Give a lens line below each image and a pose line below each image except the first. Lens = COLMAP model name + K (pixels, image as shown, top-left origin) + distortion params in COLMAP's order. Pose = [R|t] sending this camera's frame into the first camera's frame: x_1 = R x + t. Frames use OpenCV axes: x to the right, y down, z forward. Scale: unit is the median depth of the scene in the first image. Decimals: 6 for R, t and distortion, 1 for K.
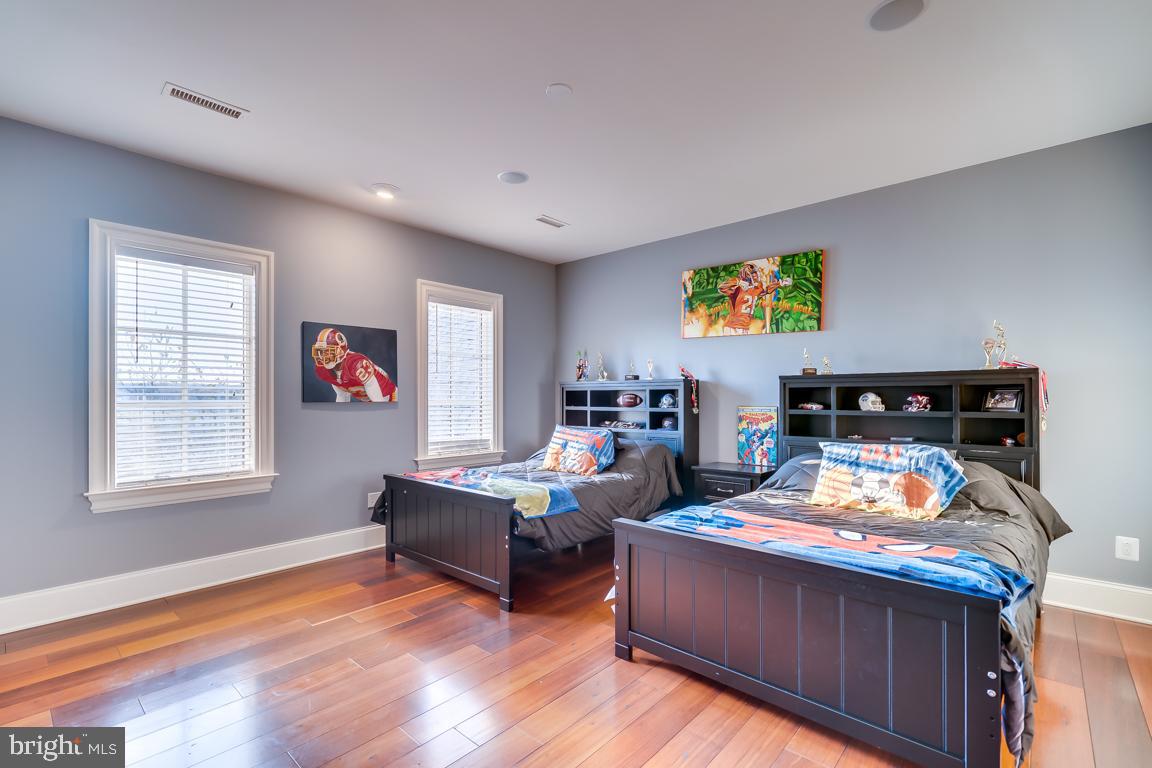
lens RADIAL K [[525.0, 0, 574.2], [0, 525.0, 388.0], [0, 0, 1]] dist [-0.008703, 0.003173]
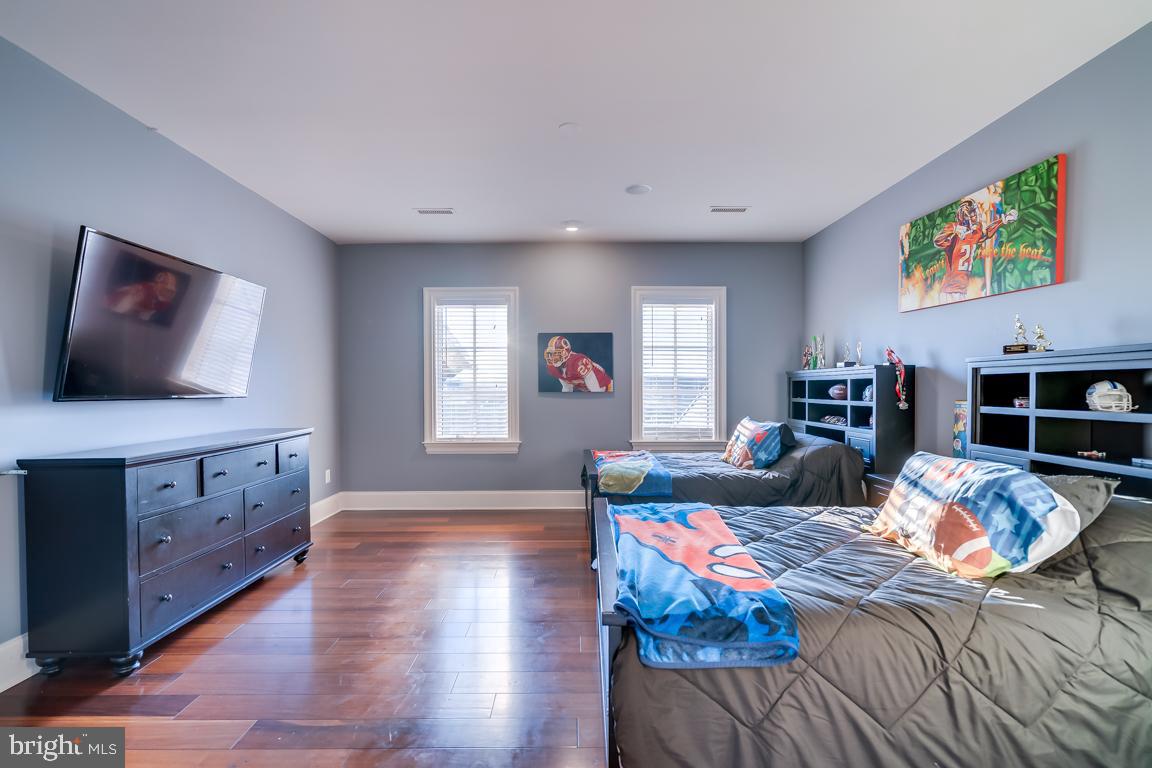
lens RADIAL K [[525.0, 0, 569.7], [0, 525.0, 391.6], [0, 0, 1]] dist [-0.008703, 0.003173]
pose [[0.665183, 0.004986, -0.746663, 0.529002], [0.014932, 0.999689, 0.019977, 0.000024], [0.746531, -0.024438, 0.664902, 0.128723]]
